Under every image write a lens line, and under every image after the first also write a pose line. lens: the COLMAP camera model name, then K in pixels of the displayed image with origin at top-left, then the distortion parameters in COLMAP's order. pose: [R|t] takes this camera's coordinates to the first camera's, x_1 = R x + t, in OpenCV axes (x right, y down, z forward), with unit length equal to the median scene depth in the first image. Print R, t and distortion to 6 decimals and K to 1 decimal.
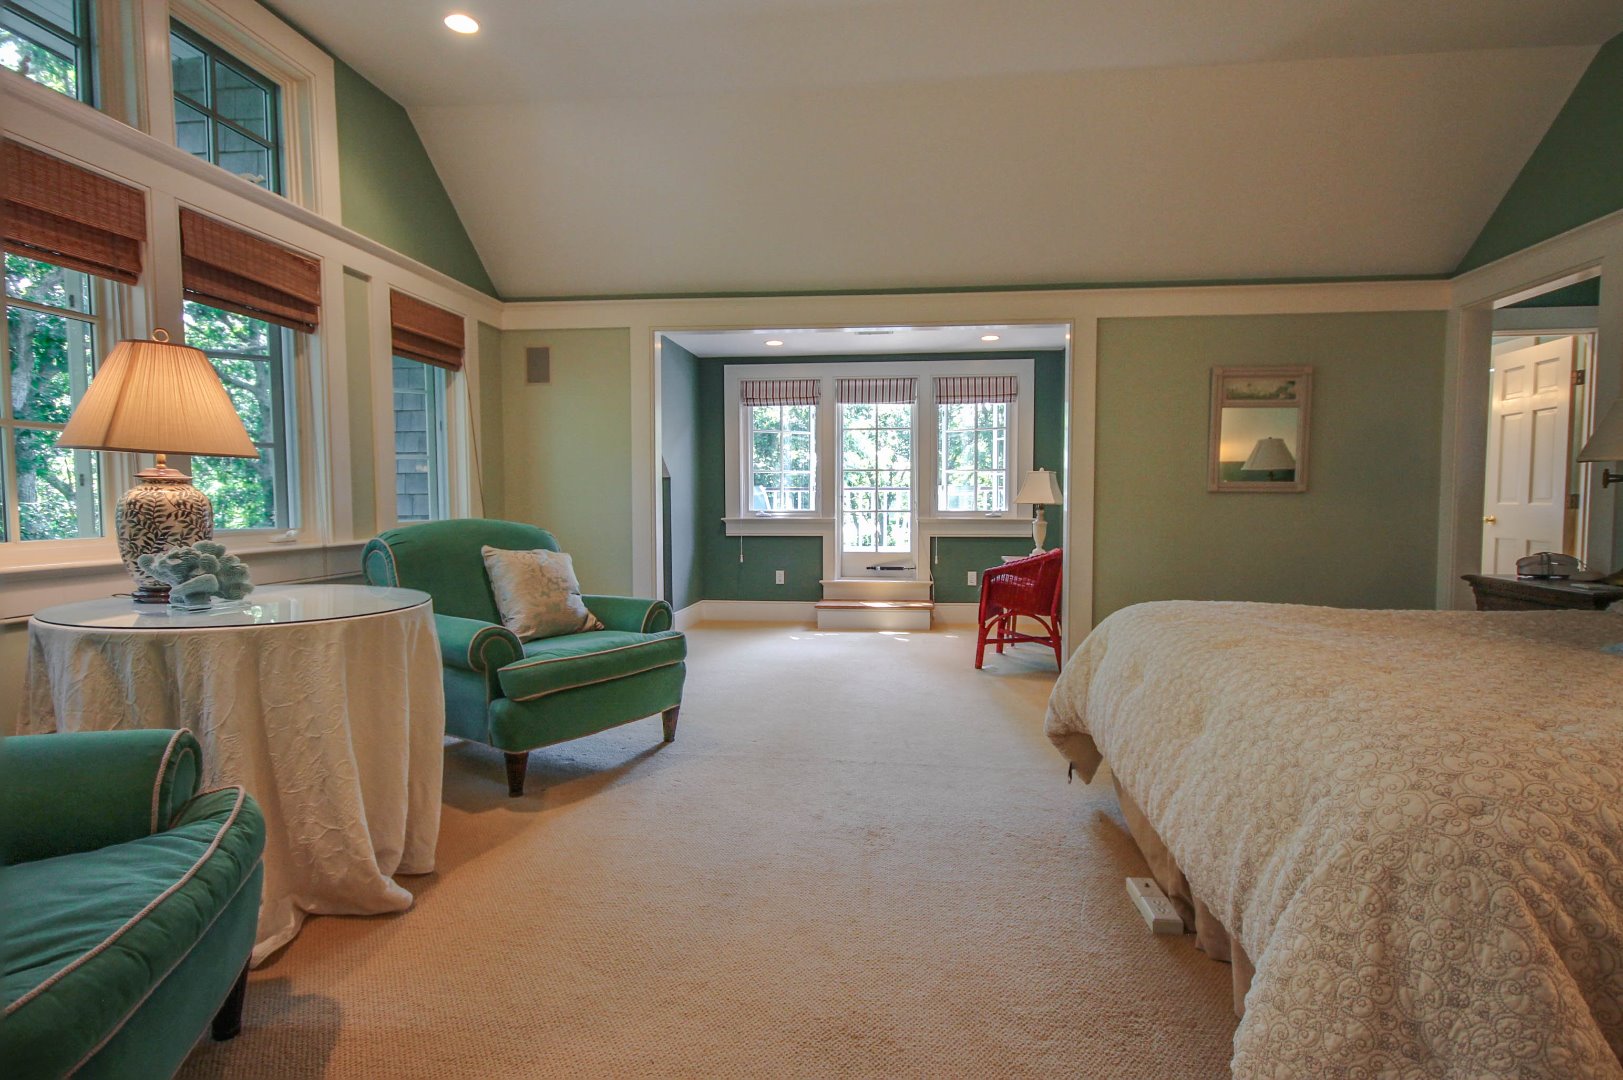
lens RADIAL K [[858.9, 0, 812.6], [0, 858.9, 540.4], [0, 0, 1]] dist [0.020138, 0.002609]
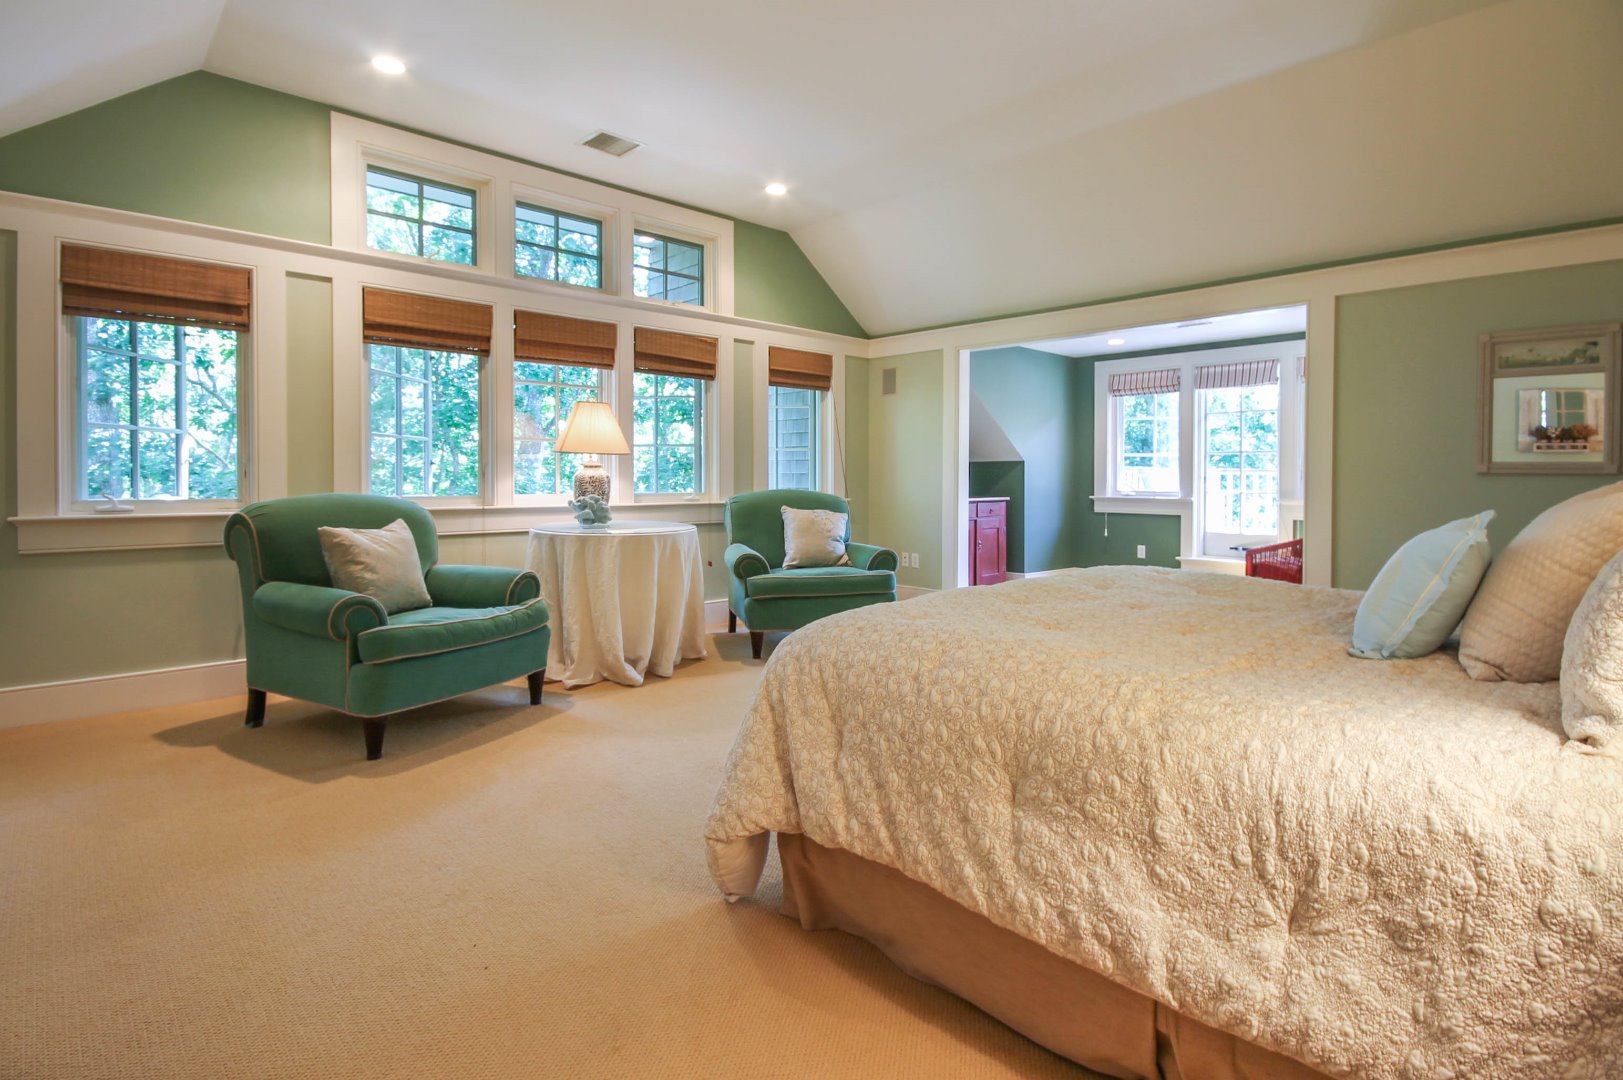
lens RADIAL K [[785.9, 0, 809.8], [0, 785.9, 489.1], [0, 0, 1]] dist [-0.003485, 0.000401]
pose [[0.767148, 0.015462, -0.641284, 0.460821], [-0.039501, 0.998951, -0.023168, 0.005559], [0.640253, 0.043104, 0.766954, -0.058921]]
